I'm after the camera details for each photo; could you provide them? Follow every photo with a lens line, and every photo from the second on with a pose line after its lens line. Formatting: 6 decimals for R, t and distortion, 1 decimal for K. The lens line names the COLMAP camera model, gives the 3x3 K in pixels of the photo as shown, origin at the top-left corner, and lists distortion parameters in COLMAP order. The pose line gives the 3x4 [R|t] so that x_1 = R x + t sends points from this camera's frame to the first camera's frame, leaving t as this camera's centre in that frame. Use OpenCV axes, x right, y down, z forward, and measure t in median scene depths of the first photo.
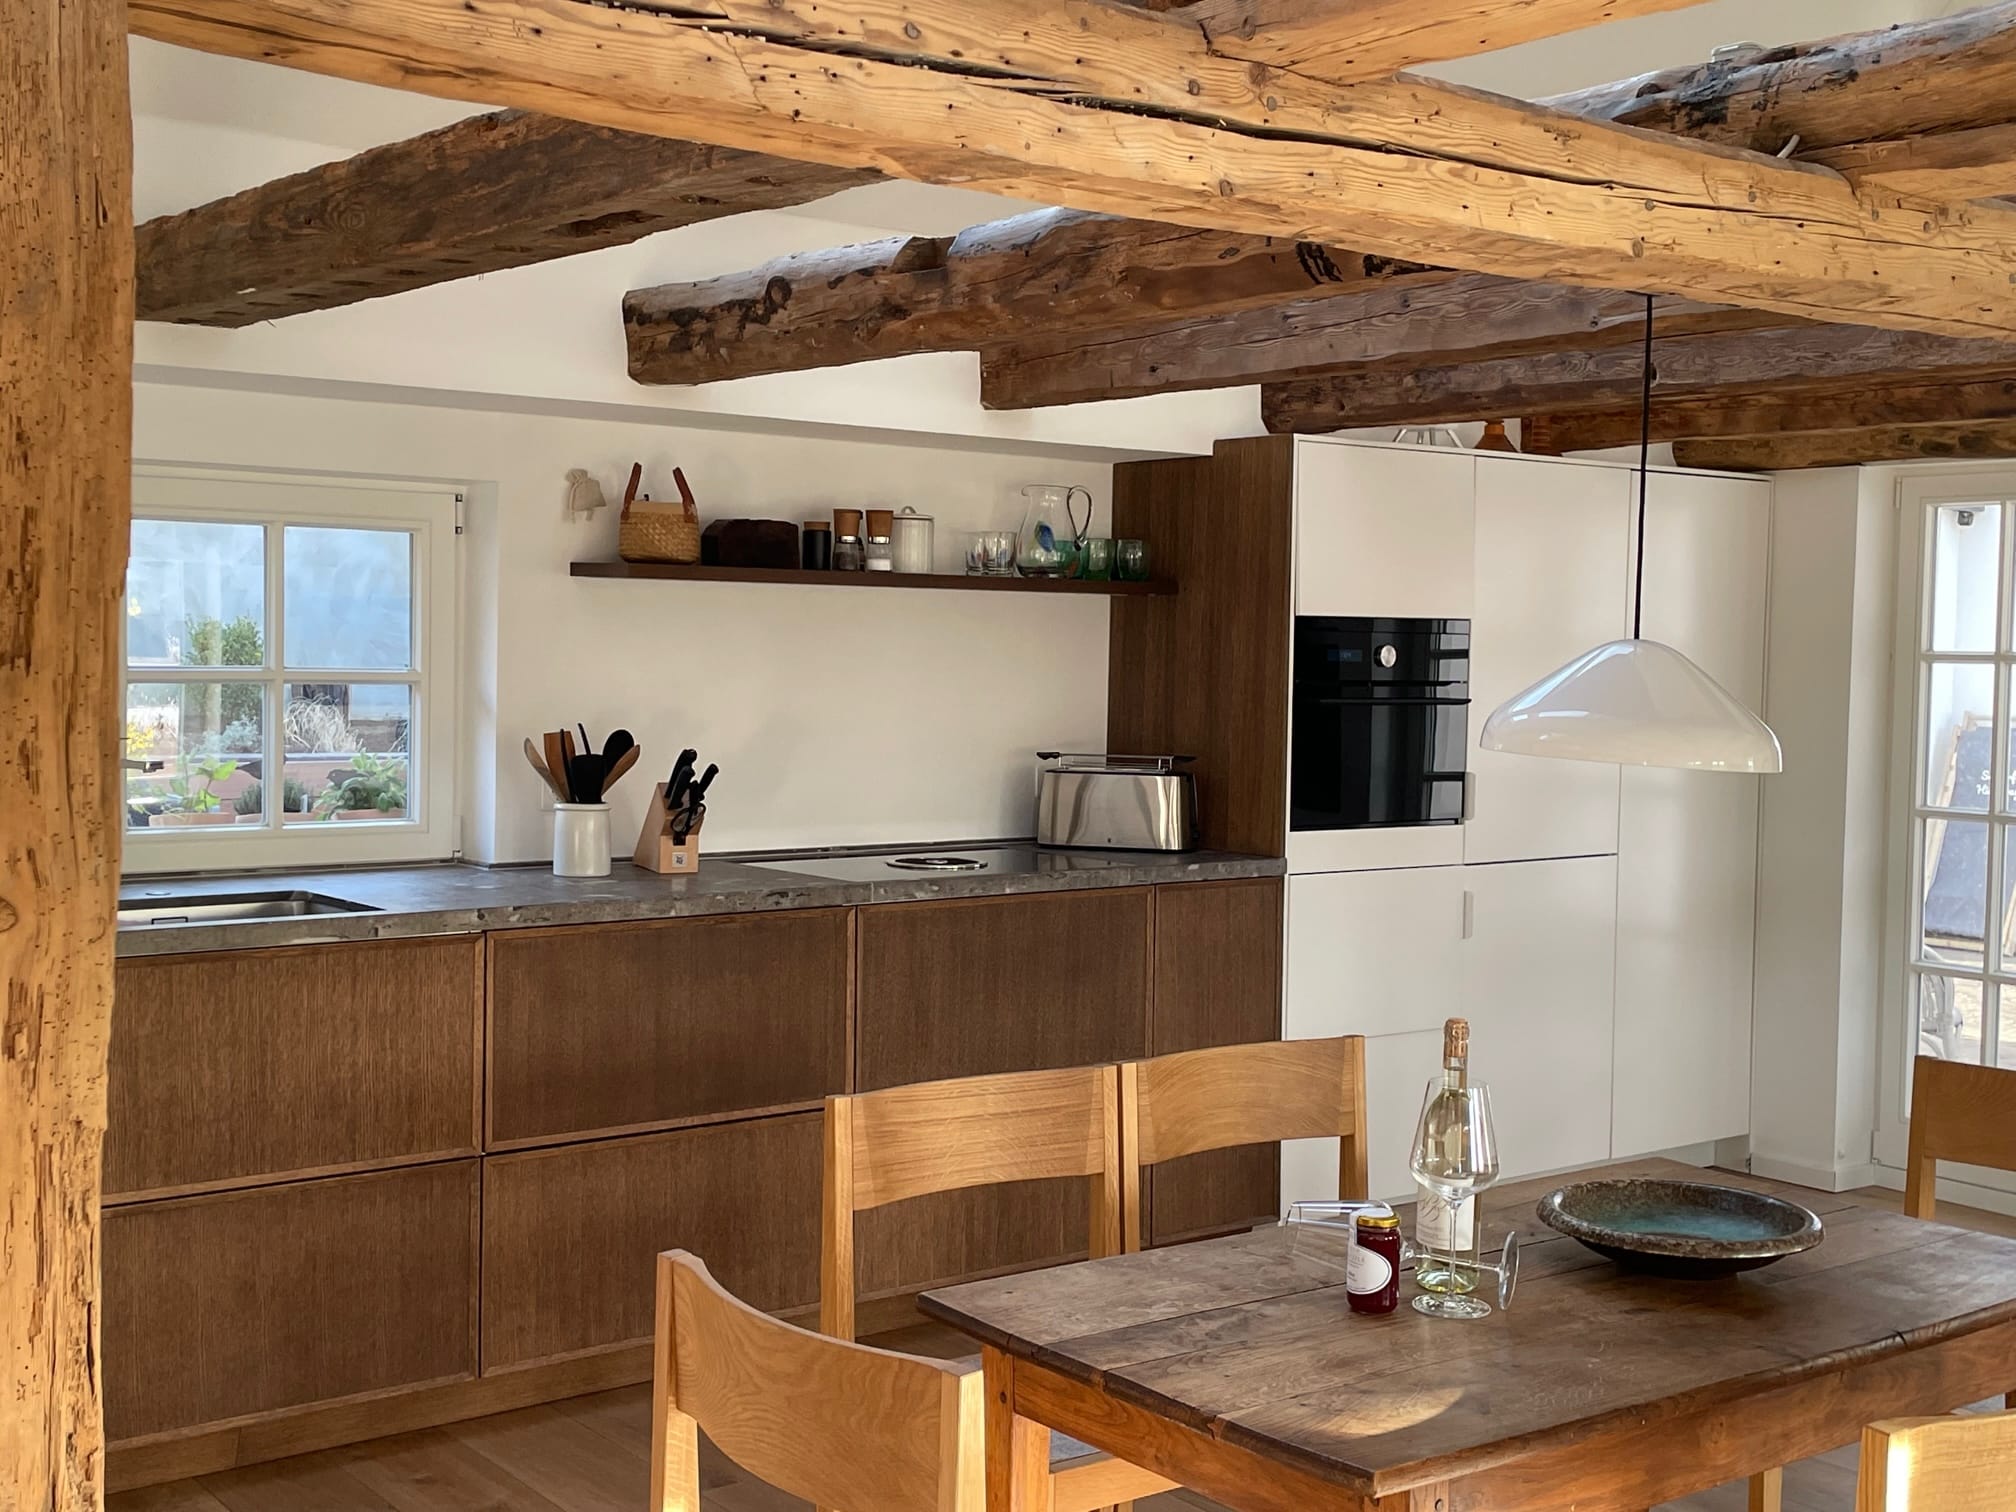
lens RADIAL K [[2380.2, 0, 1009.0], [0, 2380.2, 765.3], [0, 0, 1]] dist [0.067122, 0.000000]
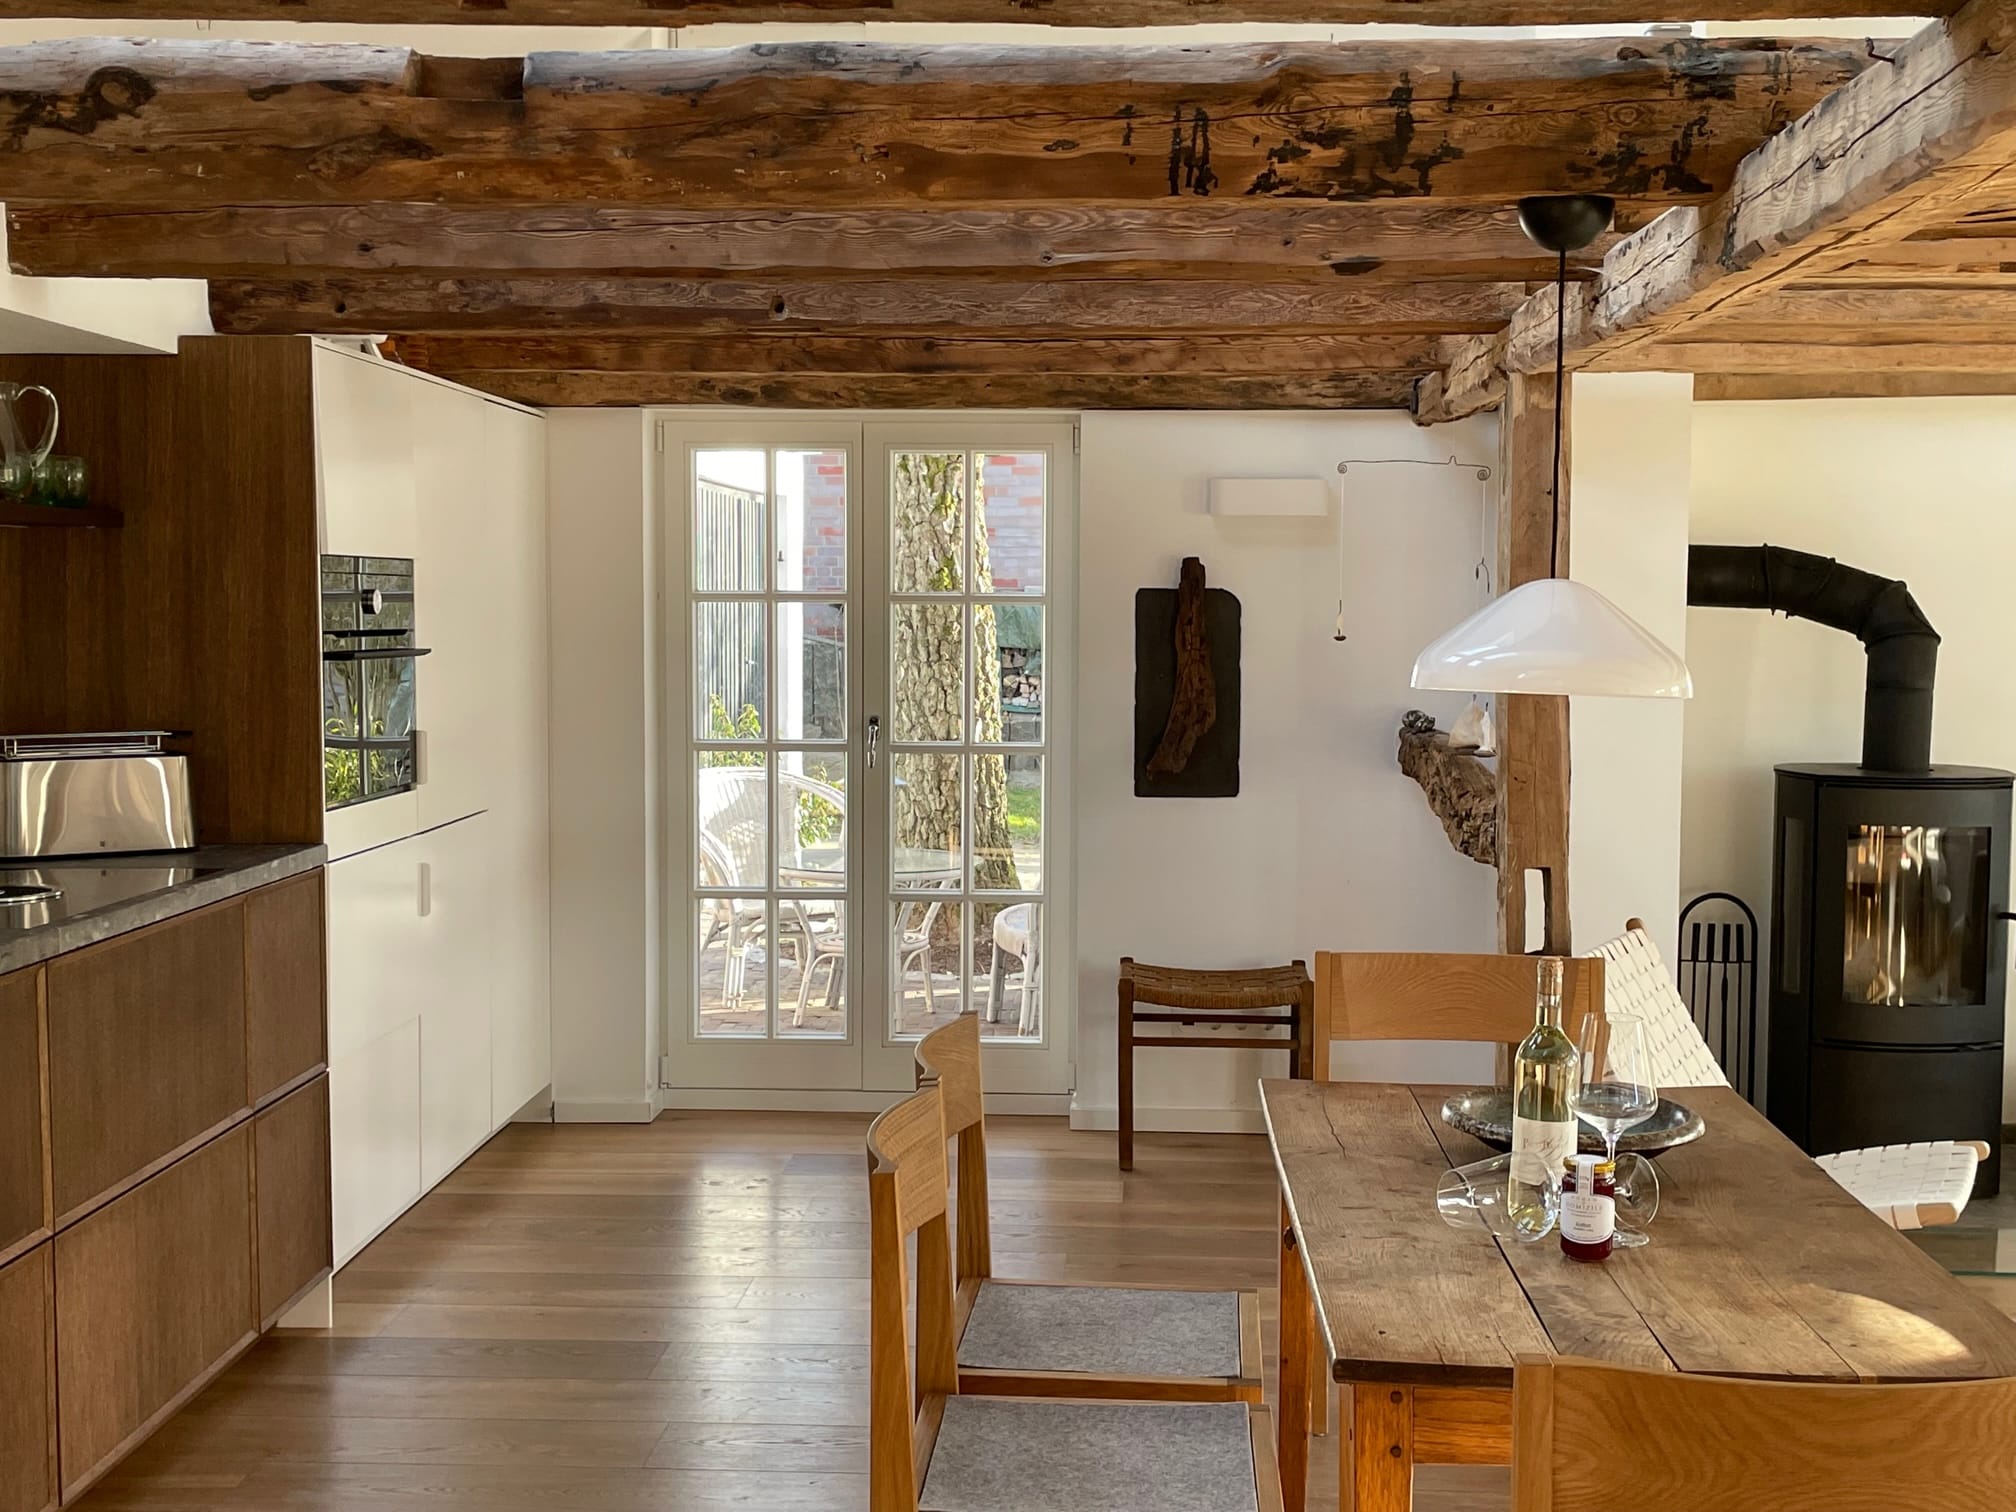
lens RADIAL K [[2380.2, 0, 1010.3], [0, 2380.2, 761.3], [0, 0, 1]] dist [0.067122, 0.000000]
pose [[0.643967, -0.066595, 0.762149, -0.477595], [0.048692, 0.997752, 0.046040, -0.022110], [-0.763502, 0.007462, 0.645762, 0.346261]]
